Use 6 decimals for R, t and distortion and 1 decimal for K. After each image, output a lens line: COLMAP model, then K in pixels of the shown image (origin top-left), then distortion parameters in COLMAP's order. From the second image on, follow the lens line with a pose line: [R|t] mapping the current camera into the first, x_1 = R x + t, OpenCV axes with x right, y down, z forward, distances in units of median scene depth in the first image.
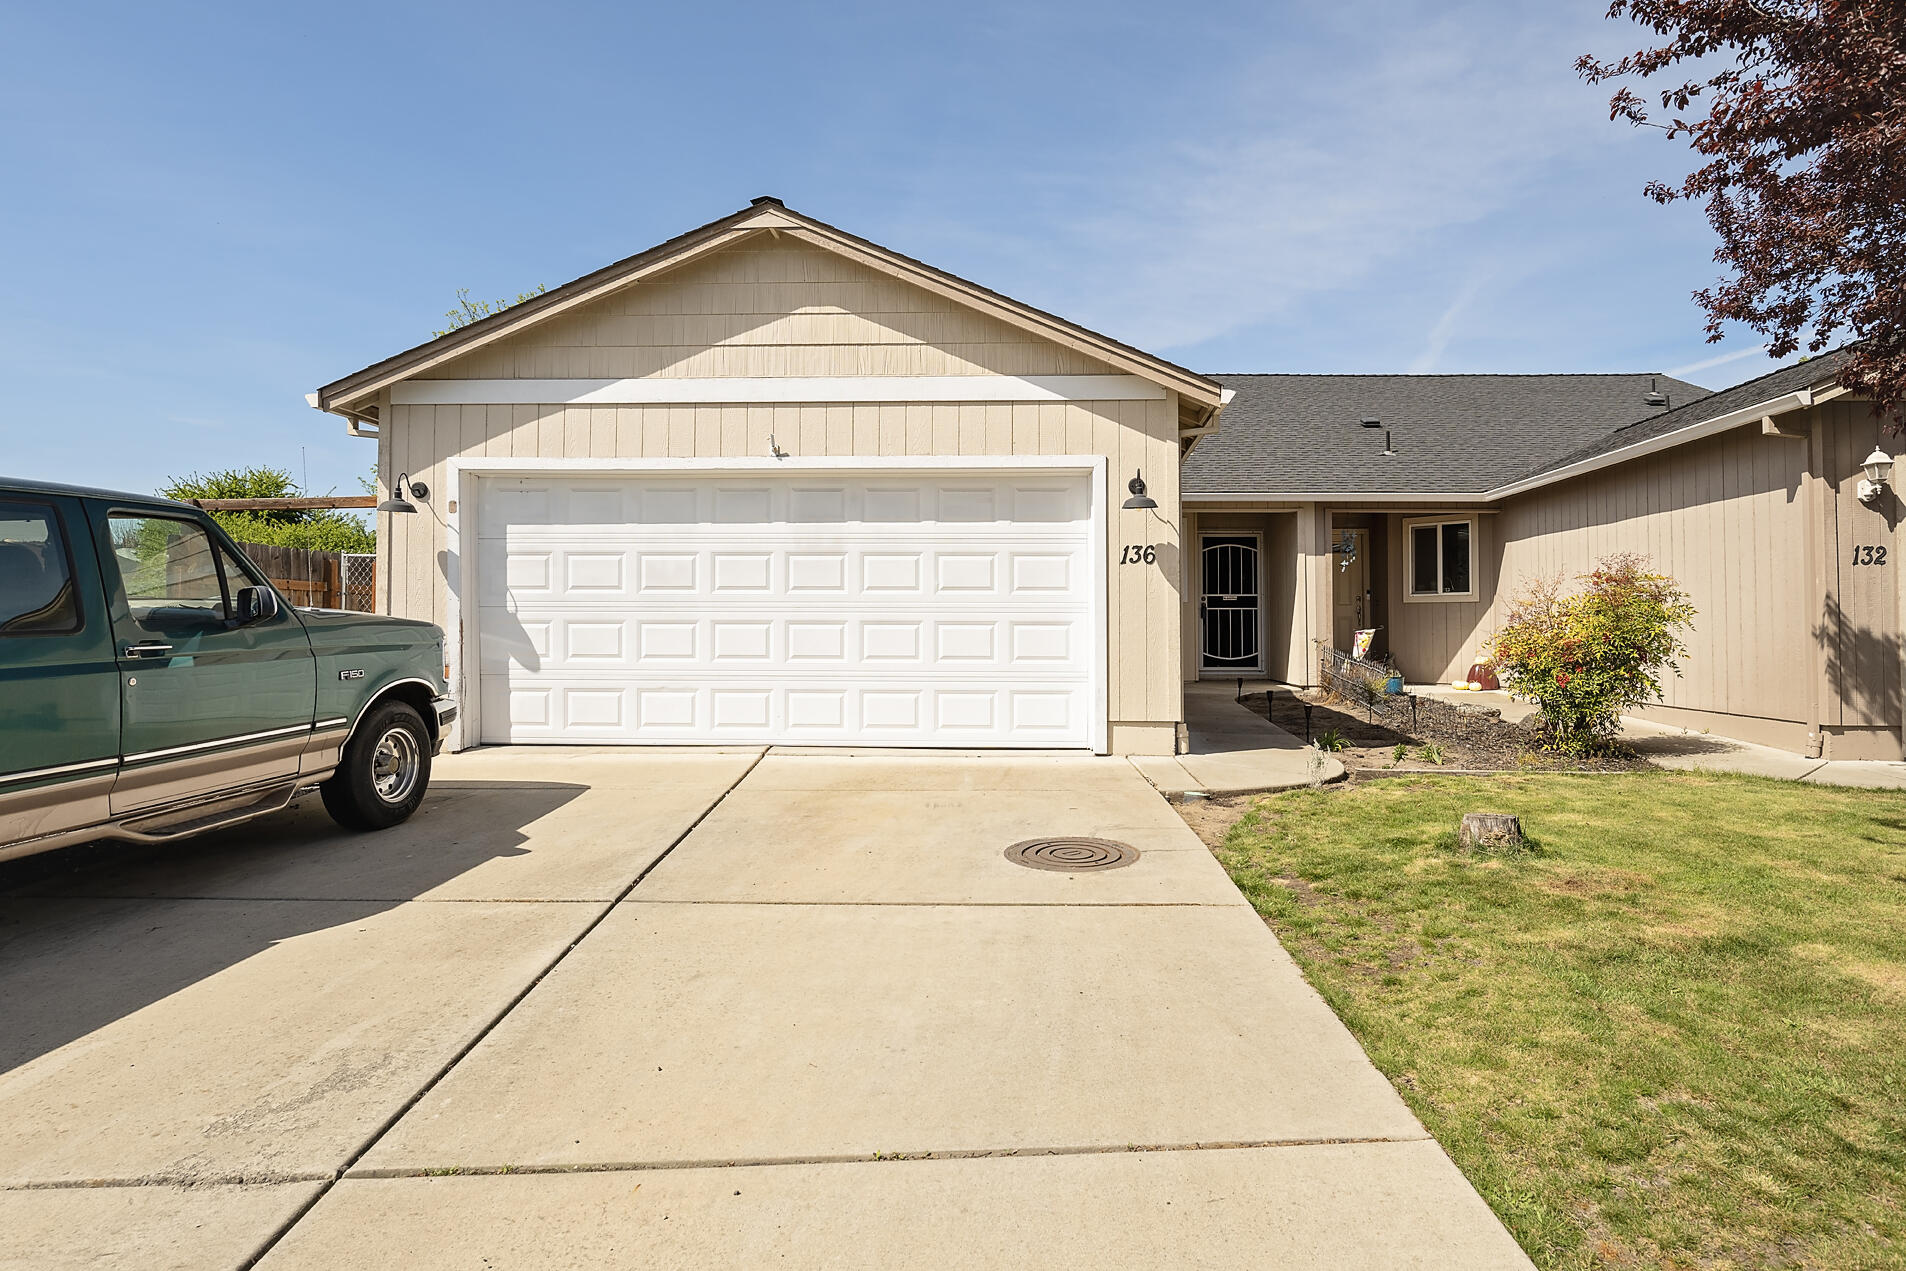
lens RADIAL K [[1114.1, 0, 956.0], [0, 1114.1, 621.7], [0, 0, 1]] dist [-0.008807, 0.001641]
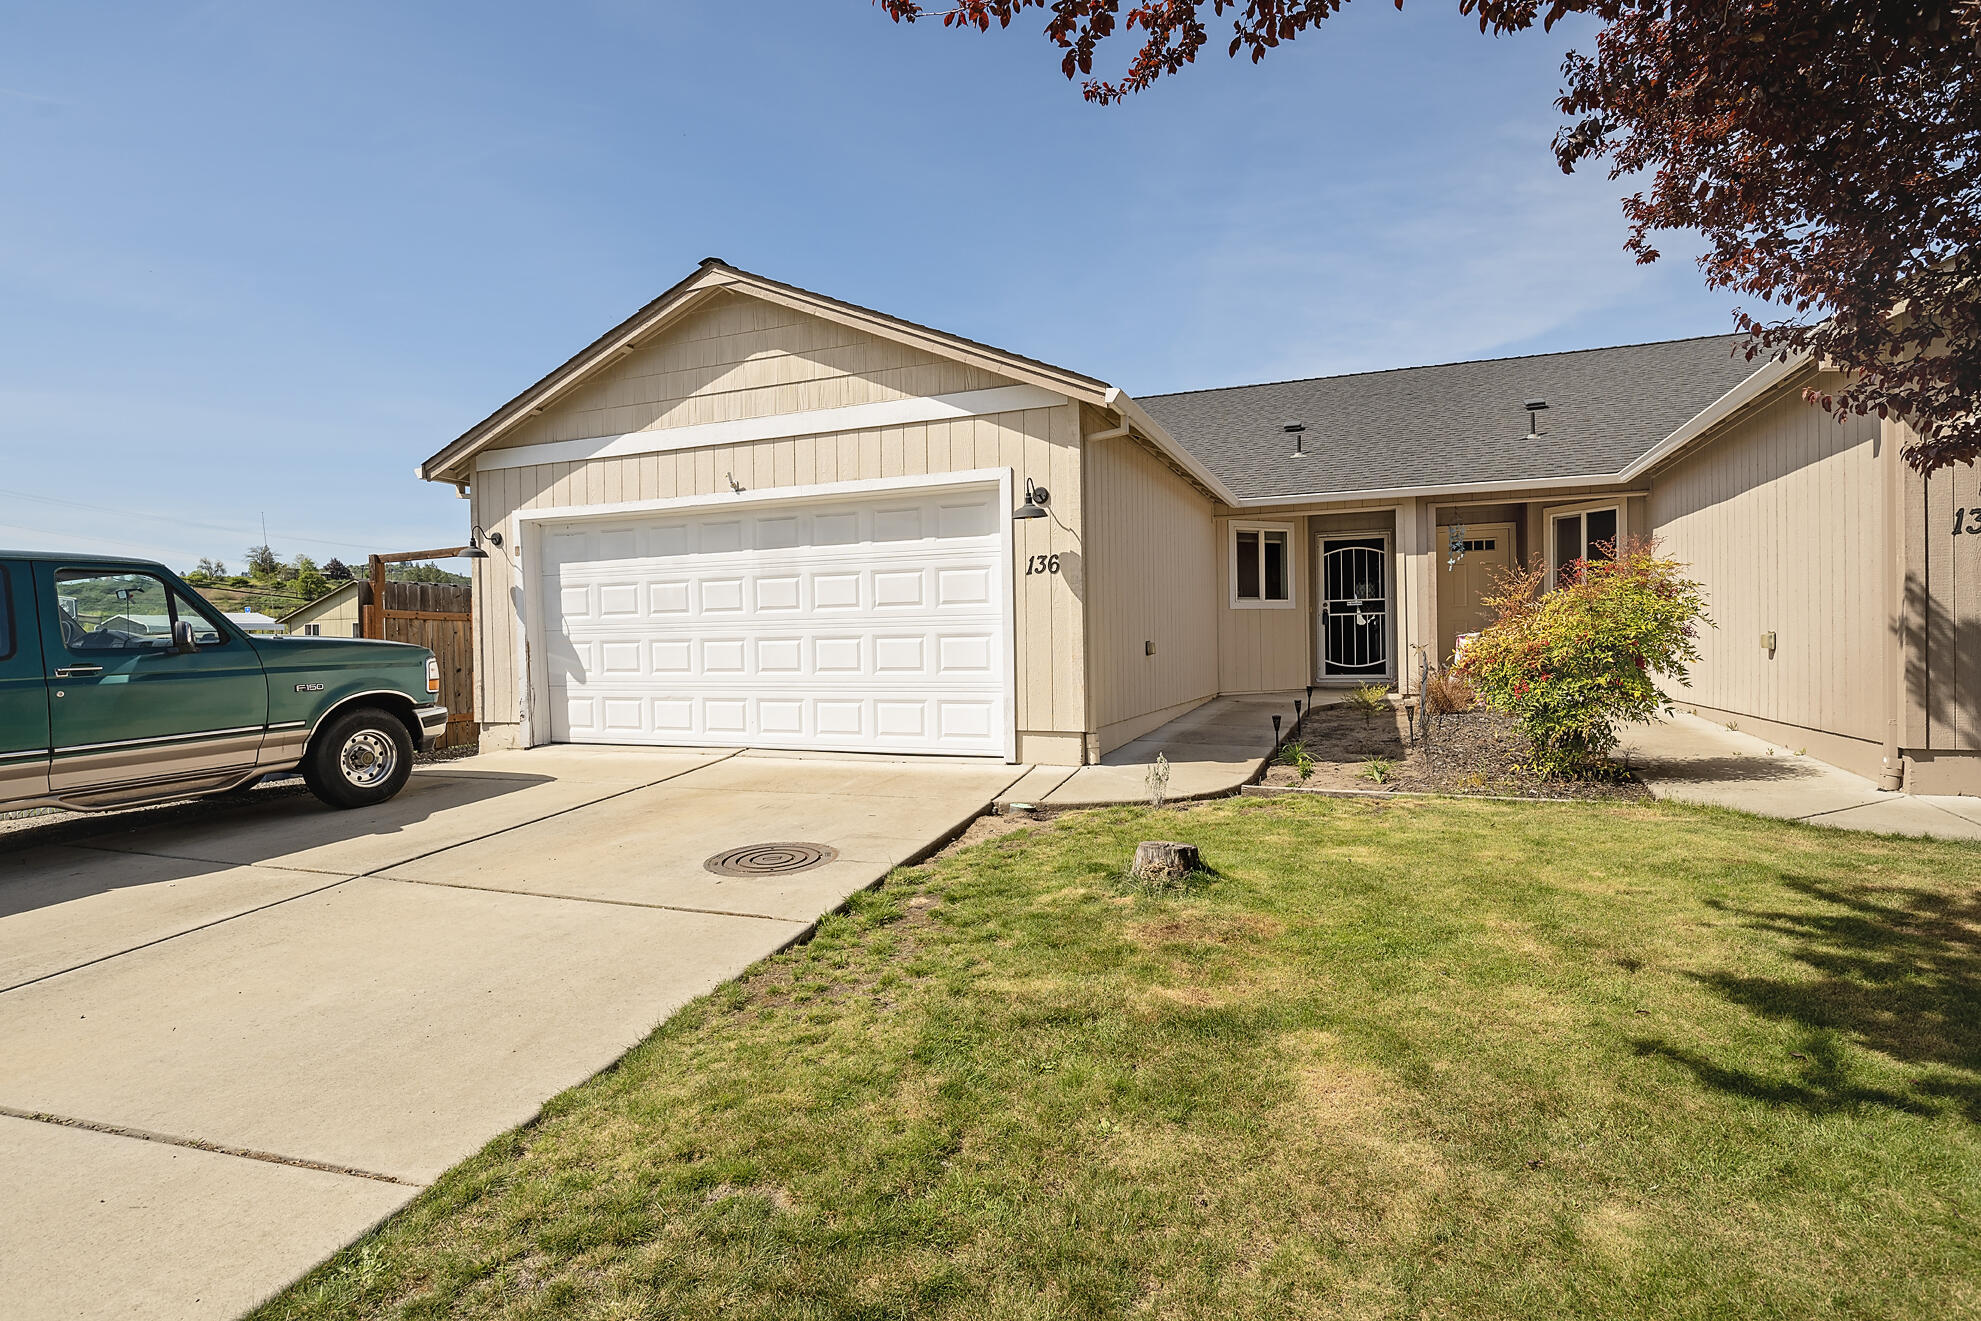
lens RADIAL K [[992.2, 0, 989.9], [0, 992.2, 671.6], [0, 0, 1]] dist [-0.004206, -0.000338]
pose [[0.937119, -0.007943, -0.348918, 0.427269], [0.020616, 0.999255, 0.032621, 0.005791], [0.348399, -0.037763, 0.936585, 0.147882]]
